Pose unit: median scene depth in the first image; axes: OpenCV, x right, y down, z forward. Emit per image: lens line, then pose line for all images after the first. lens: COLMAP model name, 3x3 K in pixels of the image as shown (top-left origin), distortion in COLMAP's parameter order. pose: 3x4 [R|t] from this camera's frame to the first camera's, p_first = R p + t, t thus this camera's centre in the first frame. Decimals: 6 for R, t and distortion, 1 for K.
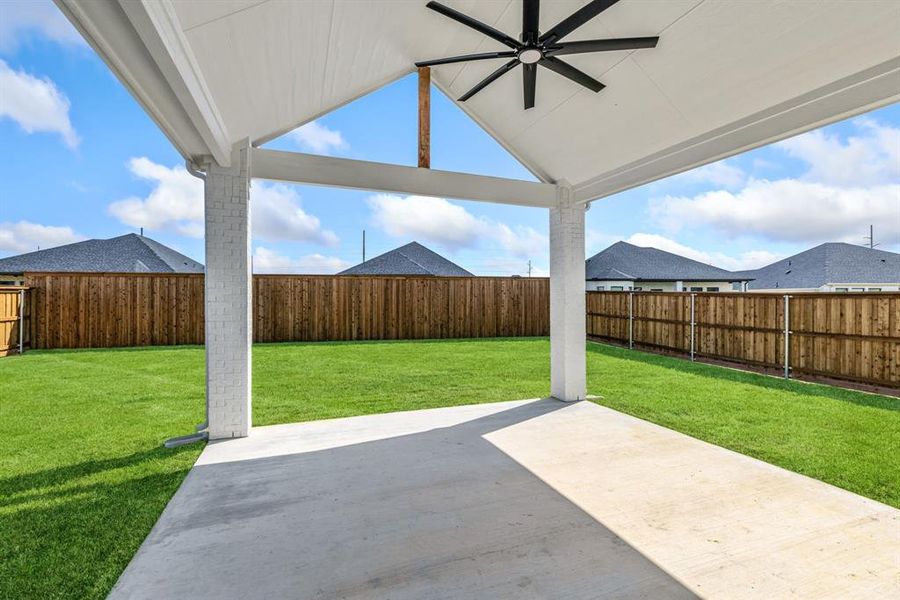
lens RADIAL K [[403.2, 0, 450.8], [0, 403.2, 299.9], [0, 0, 1]] dist [0.003706, 0.001169]
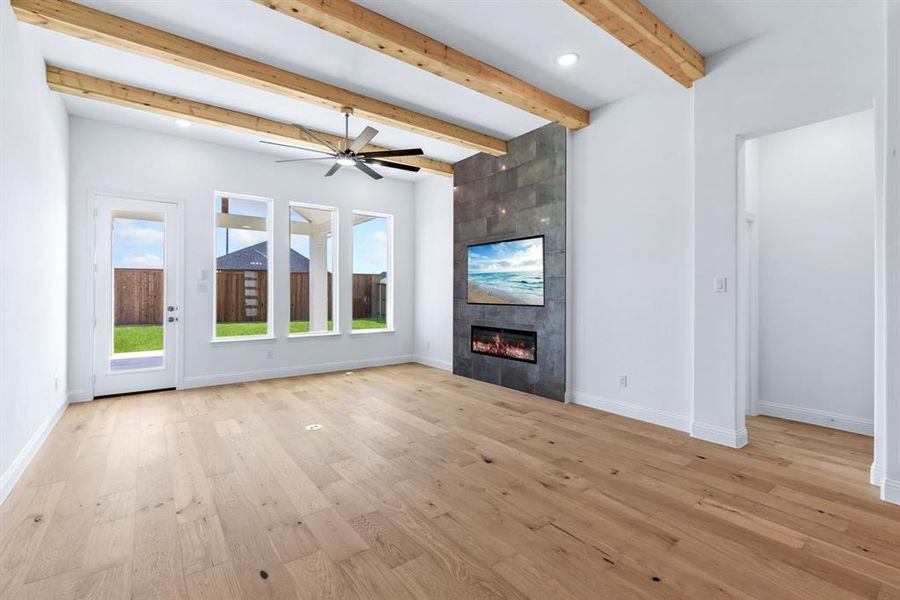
lens RADIAL K [[403.2, 0, 458.5], [0, 403.2, 303.1], [0, 0, 1]] dist [0.003706, 0.001169]
pose [[0.955912, -0.000901, 0.293653, 0.162292], [-0.003204, 0.999904, 0.013497, 0.020271], [-0.293637, -0.013843, 0.955817, -0.423210]]
